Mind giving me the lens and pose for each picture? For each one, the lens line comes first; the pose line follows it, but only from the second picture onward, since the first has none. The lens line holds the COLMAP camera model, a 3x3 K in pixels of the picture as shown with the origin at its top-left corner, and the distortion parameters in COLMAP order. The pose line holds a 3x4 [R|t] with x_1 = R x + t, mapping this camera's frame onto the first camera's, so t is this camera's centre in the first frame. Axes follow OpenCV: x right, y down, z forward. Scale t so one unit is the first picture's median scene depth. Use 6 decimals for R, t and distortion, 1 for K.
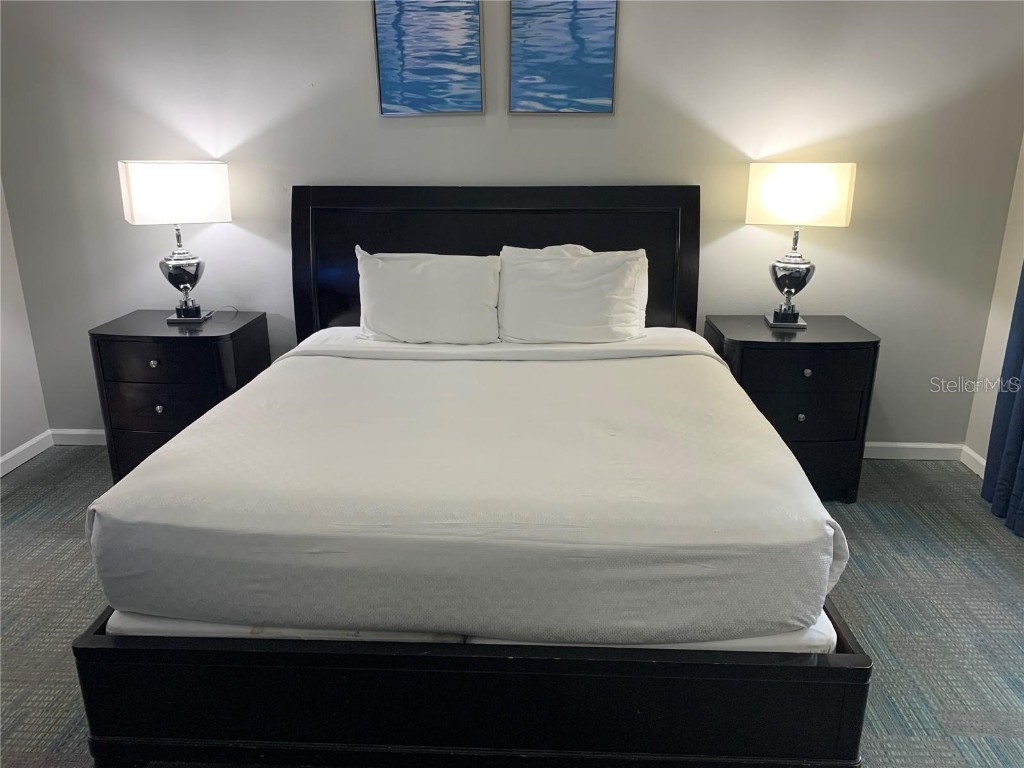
lens RADIAL K [[779.2, 0, 510.2], [0, 779.2, 378.5], [0, 0, 1]] dist [0.031959, -0.033608]
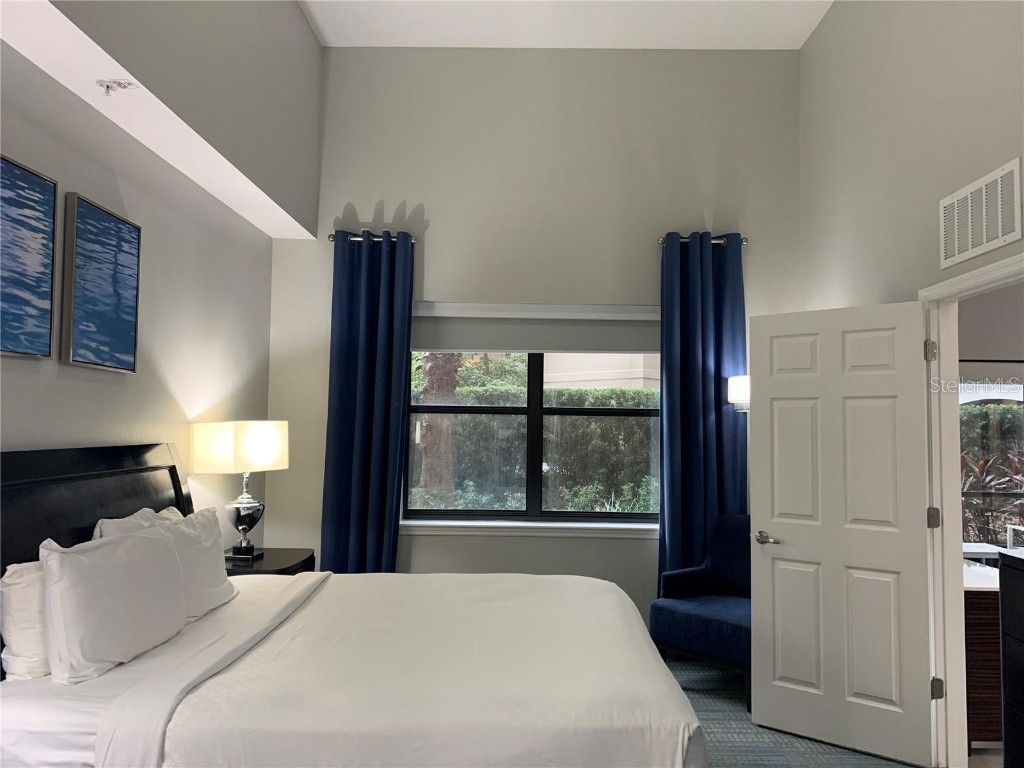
lens RADIAL K [[779.2, 0, 512.6], [0, 779.2, 385.2], [0, 0, 1]] dist [0.031959, -0.033608]
pose [[-0.039832, 0.051995, 0.997853, -0.833402], [0.291046, 0.955946, -0.038193, -0.154596], [-0.955880, 0.288900, -0.053210, 0.621792]]
